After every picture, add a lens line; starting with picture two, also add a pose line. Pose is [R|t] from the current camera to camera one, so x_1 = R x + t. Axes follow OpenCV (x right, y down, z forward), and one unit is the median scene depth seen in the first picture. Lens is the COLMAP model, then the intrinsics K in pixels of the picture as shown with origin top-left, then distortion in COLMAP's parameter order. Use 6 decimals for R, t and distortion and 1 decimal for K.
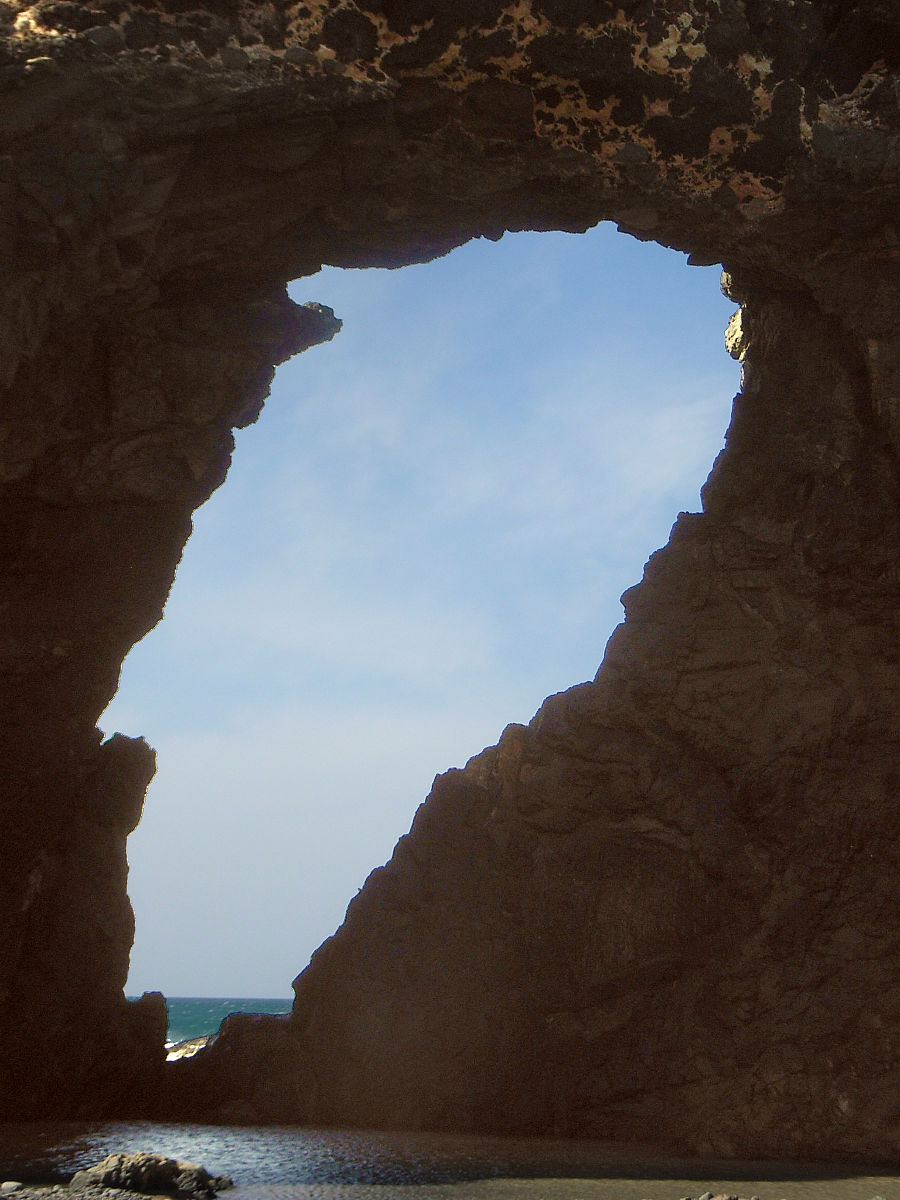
lens RADIAL K [[2699.1, 0, 391.7], [0, 2699.1, 596.6], [0, 0, 1]] dist [0.271808, 0.000000]
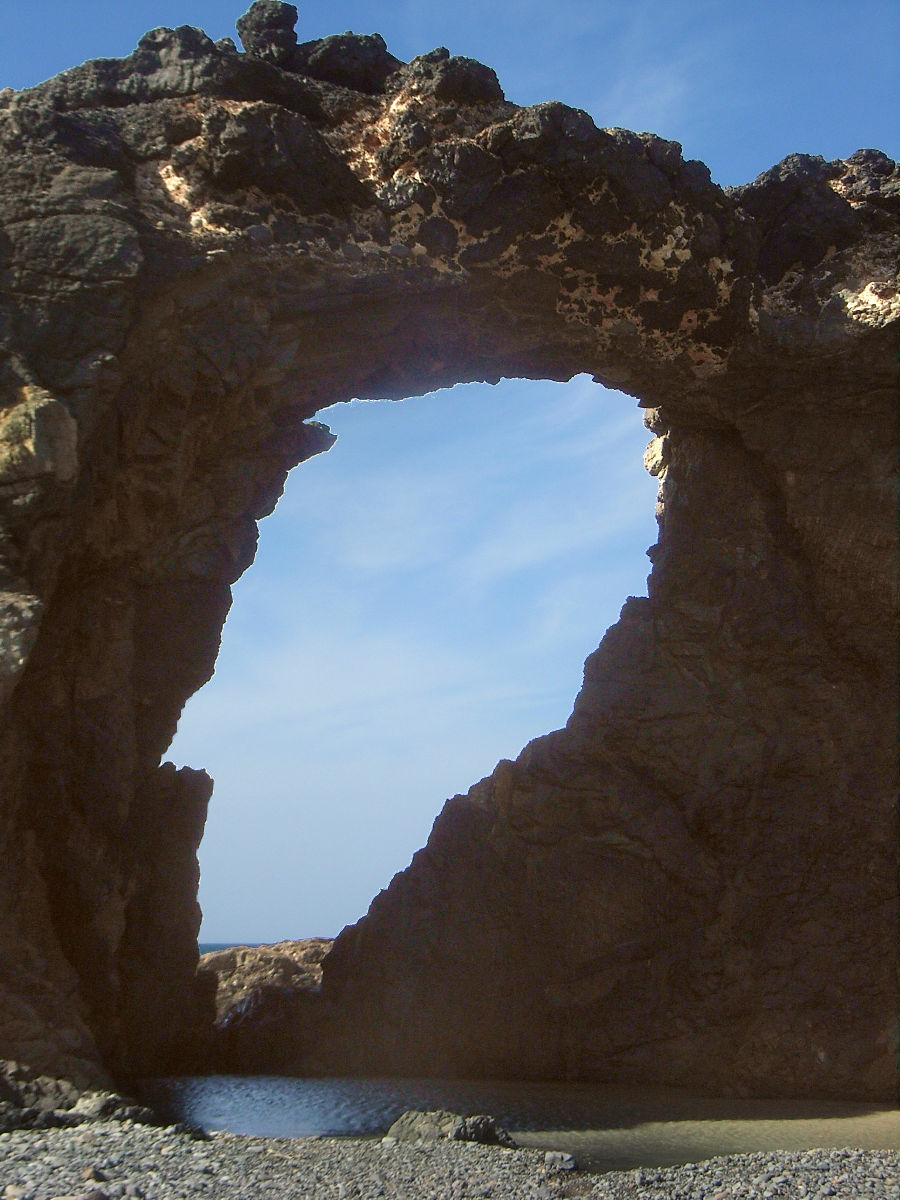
lens RADIAL K [[2276.3, 0, 410.1], [0, 2276.3, 609.6], [0, 0, 1]] dist [0.269461, 0.000000]
pose [[0.985852, 0.009541, 0.167345, -0.194808], [-0.010273, 0.999941, 0.003507, -0.029603], [-0.167302, -0.005177, 0.985892, -0.068720]]
